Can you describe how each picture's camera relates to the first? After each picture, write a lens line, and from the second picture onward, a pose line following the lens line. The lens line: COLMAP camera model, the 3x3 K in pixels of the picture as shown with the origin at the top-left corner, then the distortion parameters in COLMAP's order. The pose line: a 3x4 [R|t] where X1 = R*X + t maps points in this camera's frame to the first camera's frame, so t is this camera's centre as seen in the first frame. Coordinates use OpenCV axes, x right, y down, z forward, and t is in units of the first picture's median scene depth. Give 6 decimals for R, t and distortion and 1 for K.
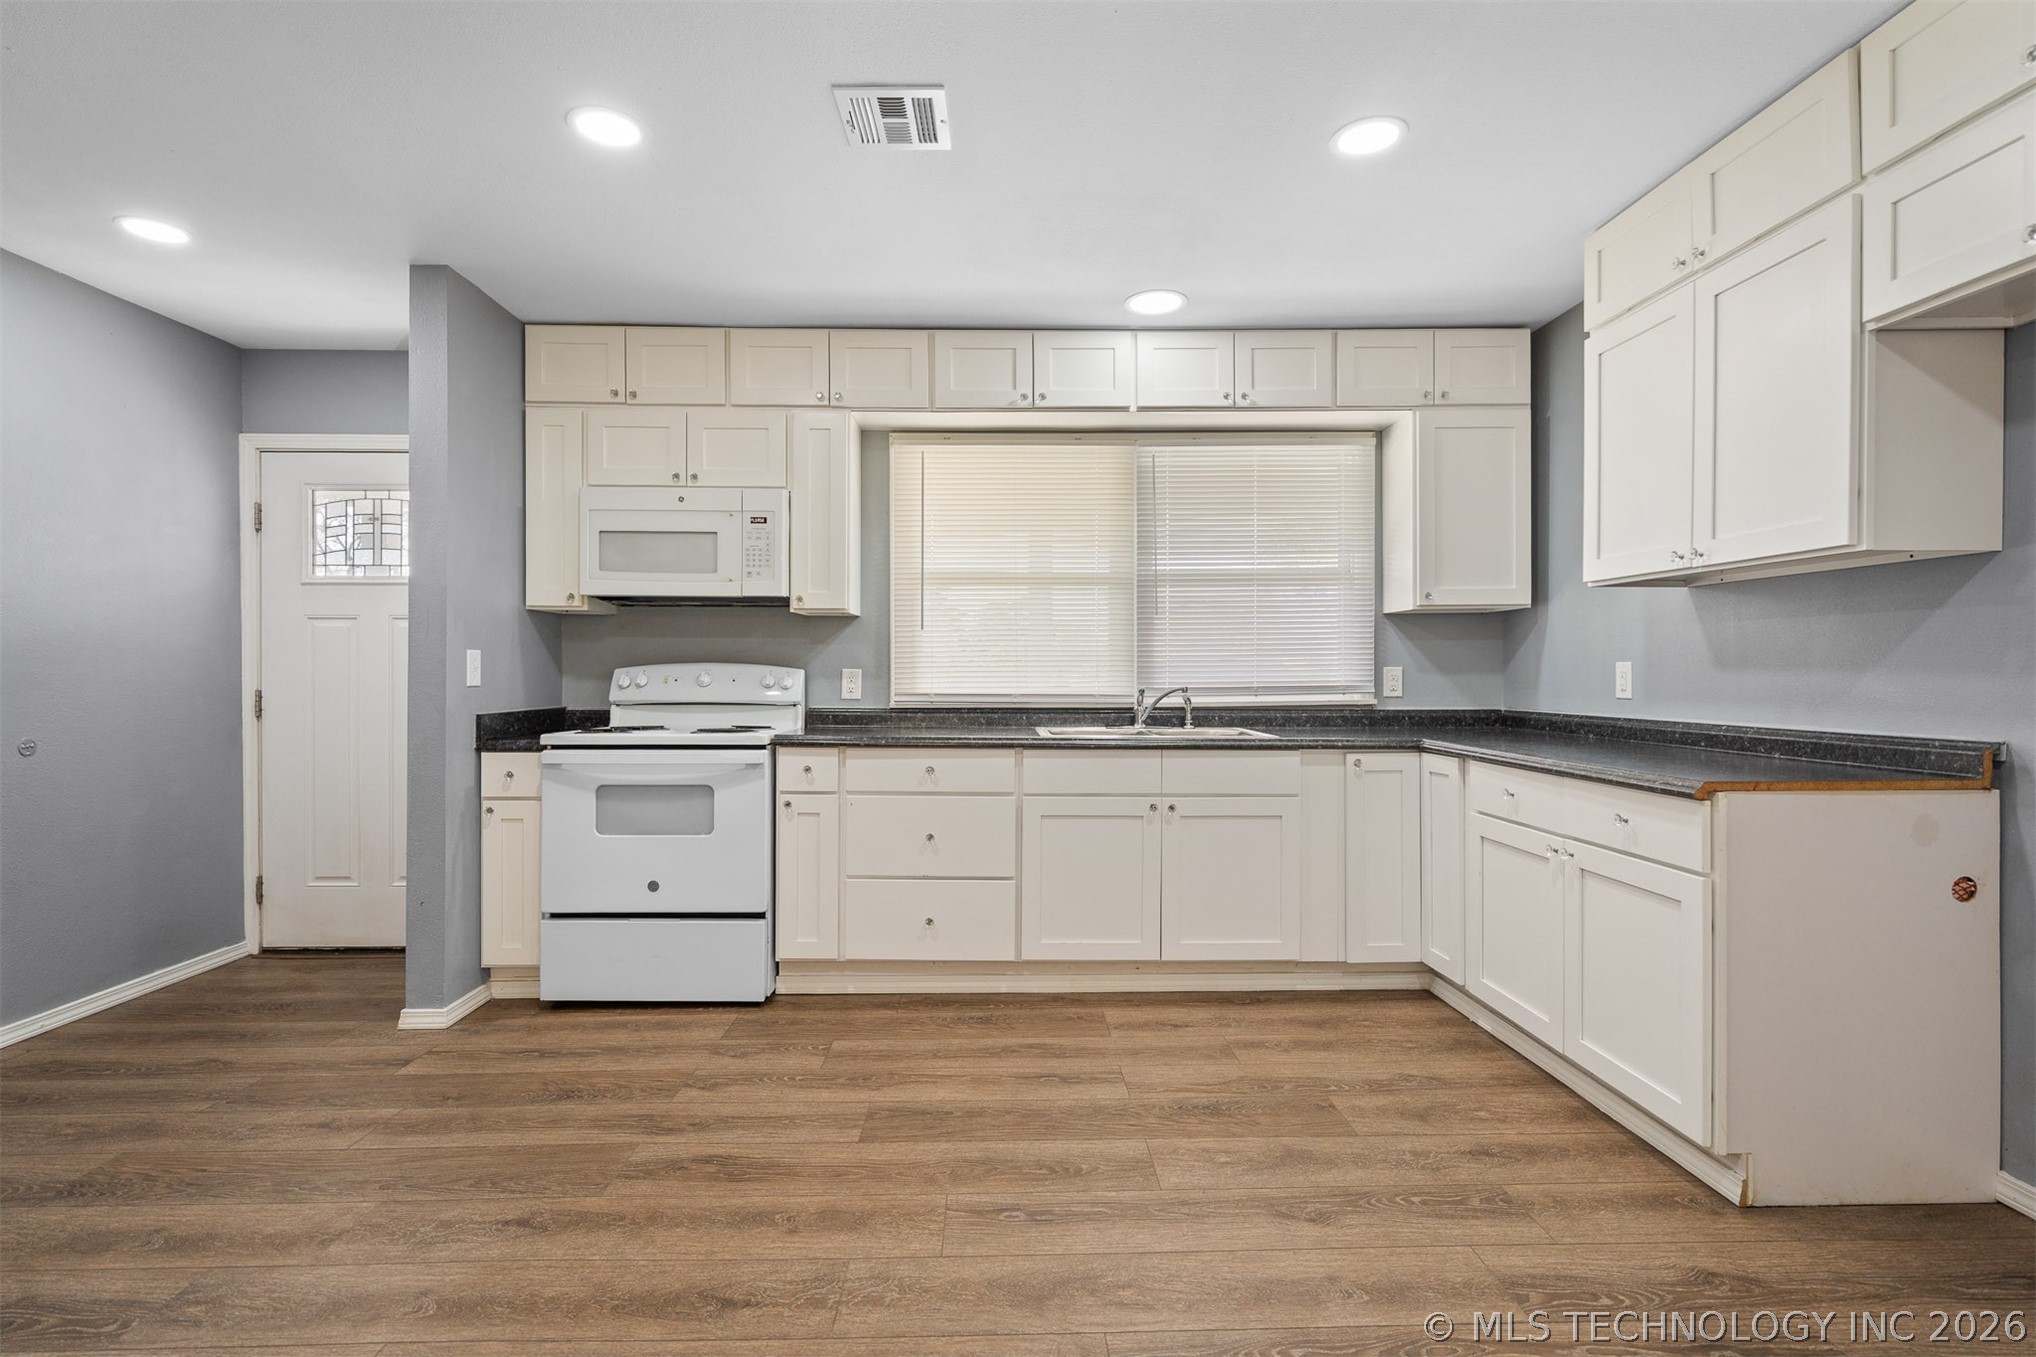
lens RADIAL K [[946.3, 0, 1015.7], [0, 946.3, 679.6], [0, 0, 1]] dist [-0.000276, 0.000772]
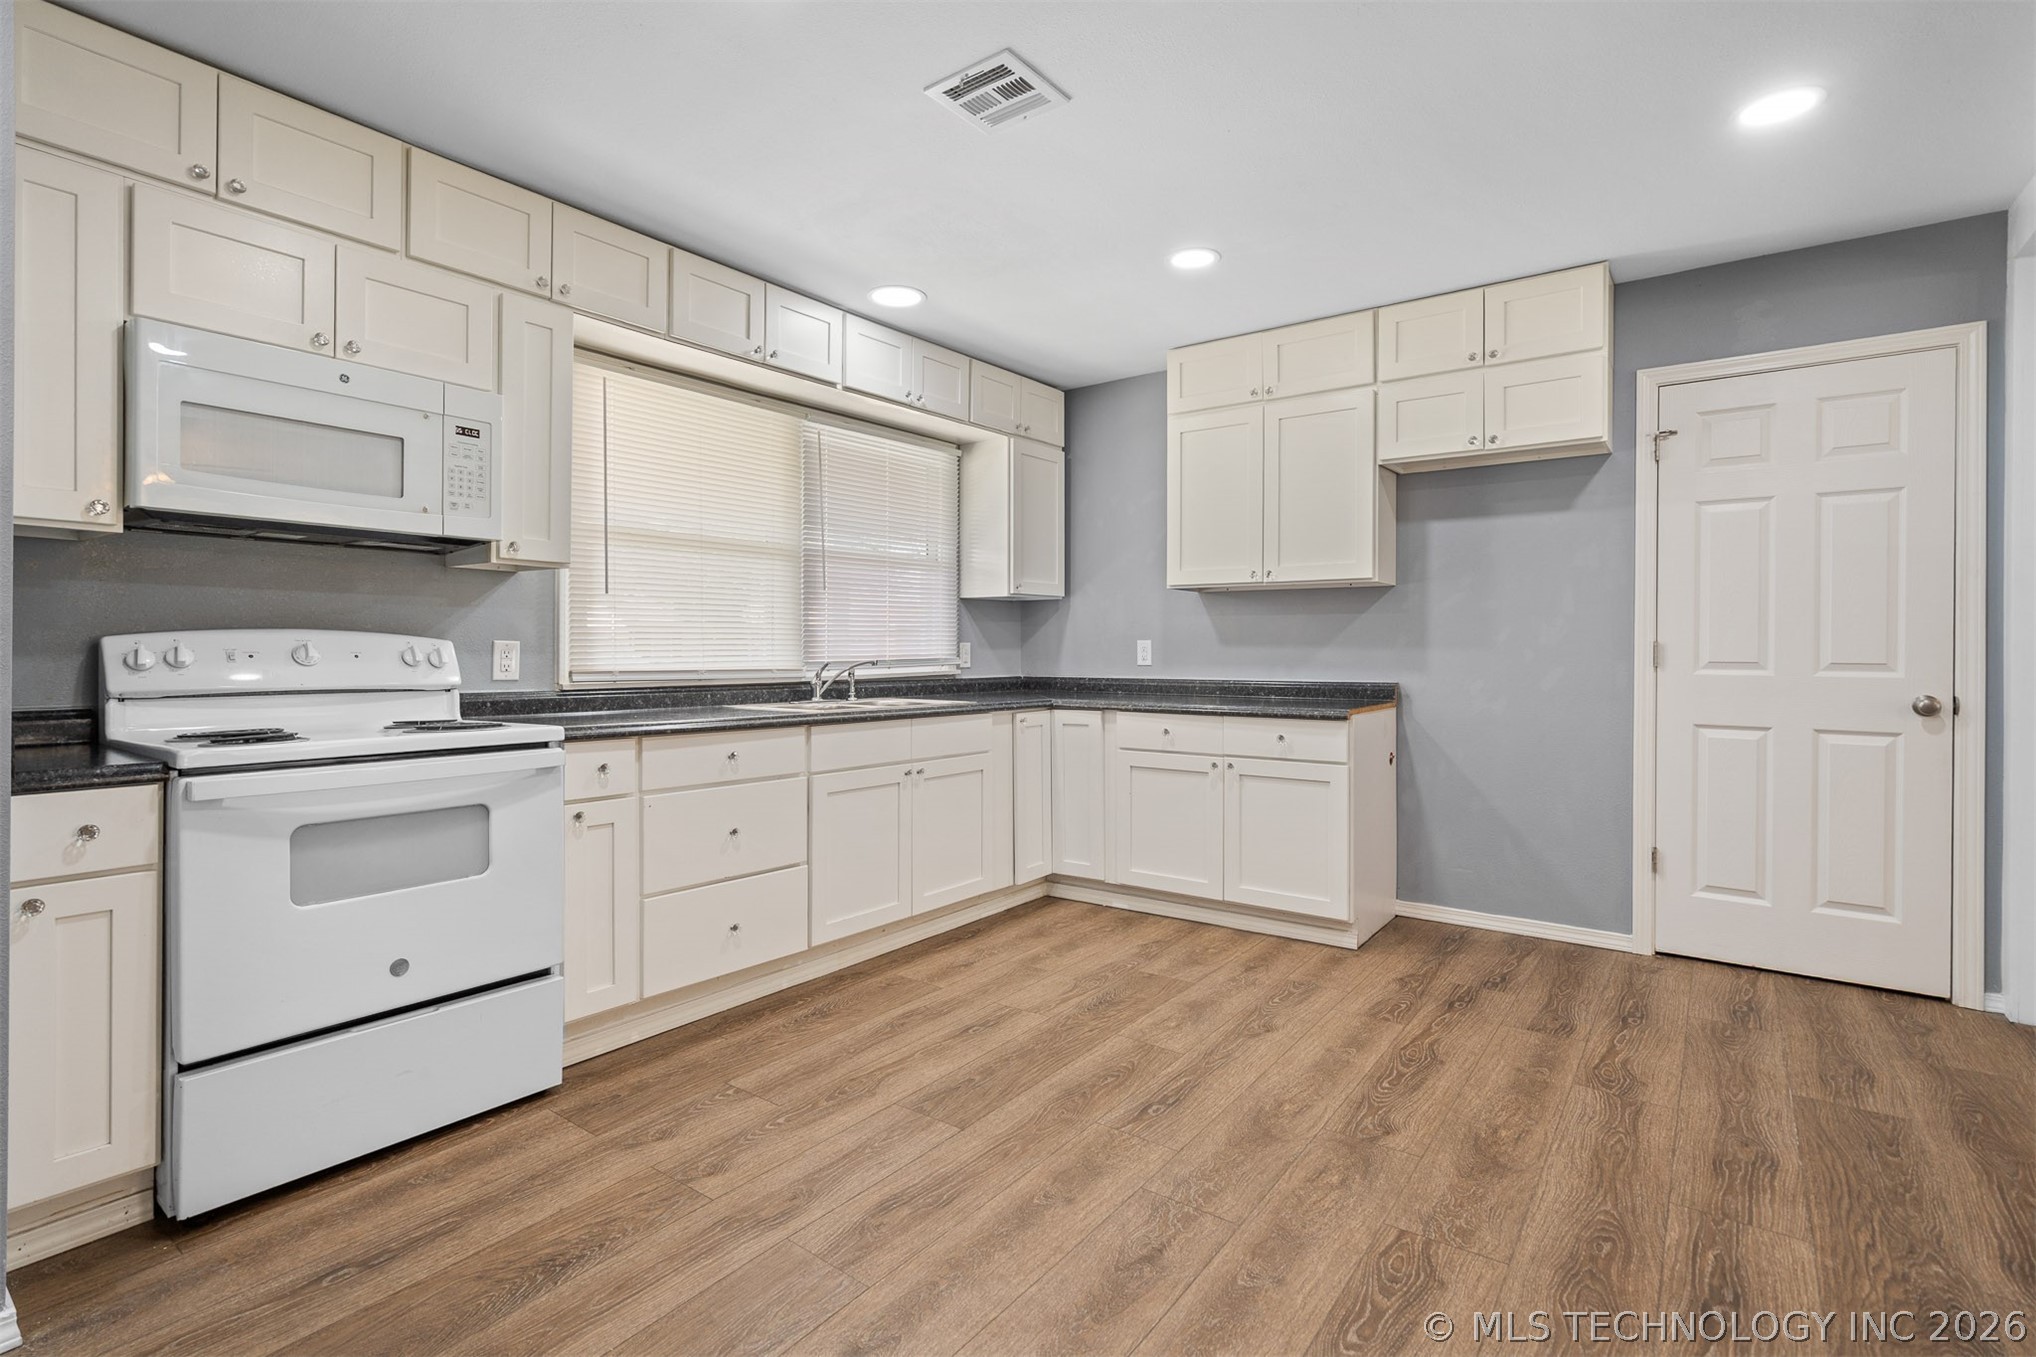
lens RADIAL K [[946.3, 0, 1015.3], [0, 946.3, 654.2], [0, 0, 1]] dist [-0.000276, 0.000772]
pose [[0.619376, -0.002293, 0.785091, -0.612305], [0.005029, 0.999987, -0.001047, 0.003113], [-0.785078, 0.004597, 0.619379, 0.245223]]
